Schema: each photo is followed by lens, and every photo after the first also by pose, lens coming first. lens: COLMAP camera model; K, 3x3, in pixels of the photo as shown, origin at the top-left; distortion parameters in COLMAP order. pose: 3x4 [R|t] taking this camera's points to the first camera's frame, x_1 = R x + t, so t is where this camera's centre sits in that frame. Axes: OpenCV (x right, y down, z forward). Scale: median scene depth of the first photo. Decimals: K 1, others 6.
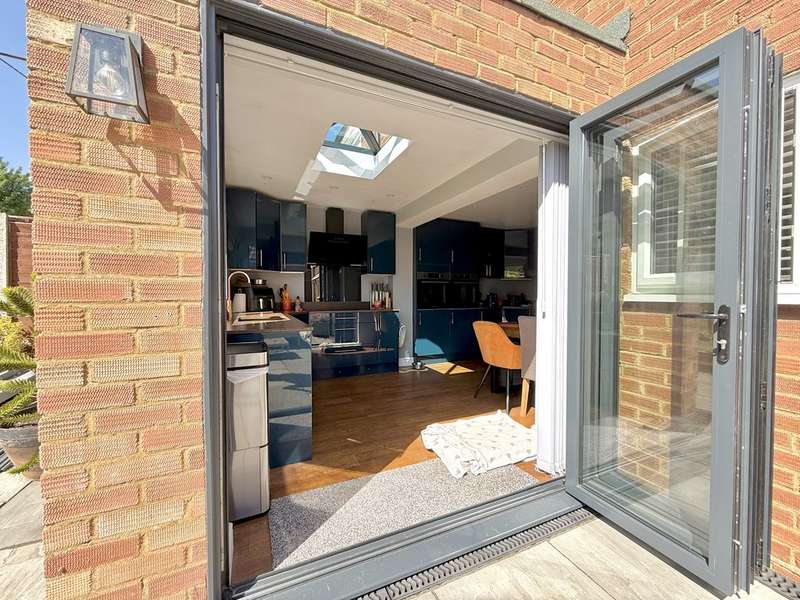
lens RADIAL K [[316.6, 0, 398.5], [0, 316.6, 299.9], [0, 0, 1]] dist [-0.001573, 0.000477]
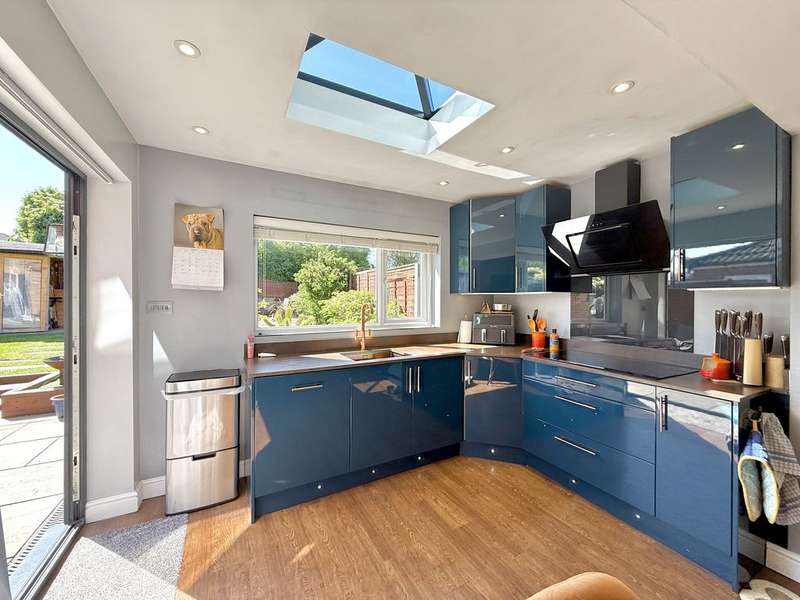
lens RADIAL K [[316.6, 0, 398.5], [0, 316.6, 299.9], [0, 0, 1]] dist [-0.001573, 0.000477]
pose [[0.061779, -0.000986, -0.998089, 0.297793], [-0.025215, 0.999679, -0.002549, -0.059137], [0.997771, 0.025324, 0.061734, 0.628301]]
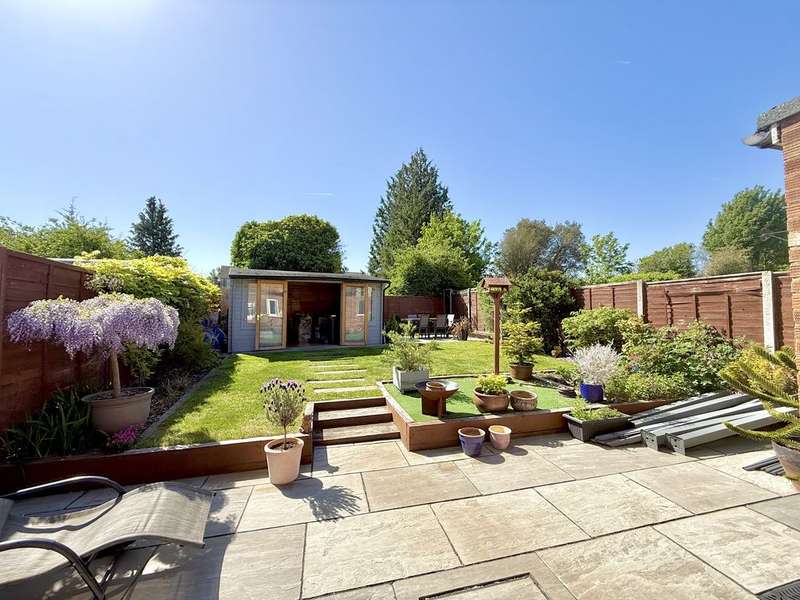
lens RADIAL K [[316.6, 0, 398.5], [0, 316.6, 299.9], [0, 0, 1]] dist [-0.001573, 0.000477]
pose [[-0.183092, -0.040733, -0.982252, 0.215739], [-0.013715, 0.999150, -0.038877, -0.071686], [0.983000, 0.006354, -0.183495, -0.185999]]
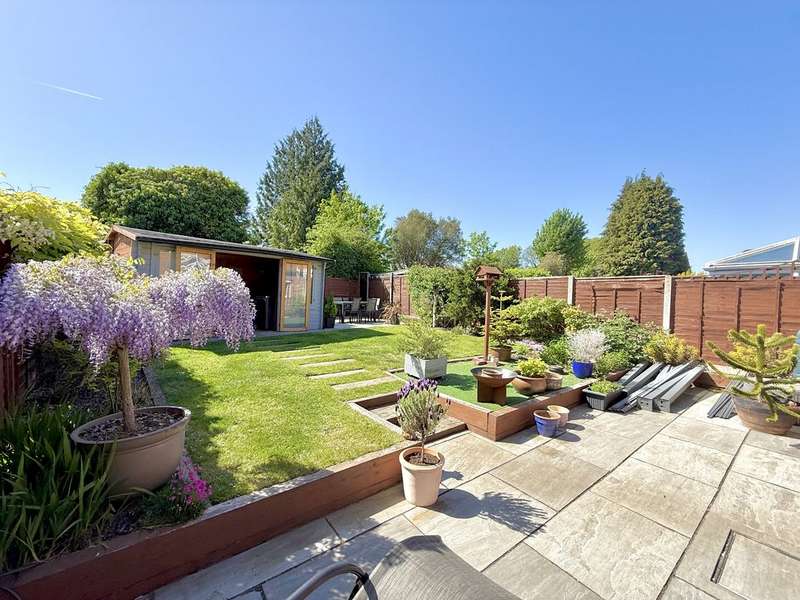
lens RADIAL K [[316.6, 0, 398.5], [0, 316.6, 299.9], [0, 0, 1]] dist [-0.001573, 0.000477]
pose [[0.222401, 0.013761, -0.974858, 0.119162], [-0.042731, 0.999077, 0.004354, -0.063878], [0.974018, 0.040688, 0.222784, -0.690420]]
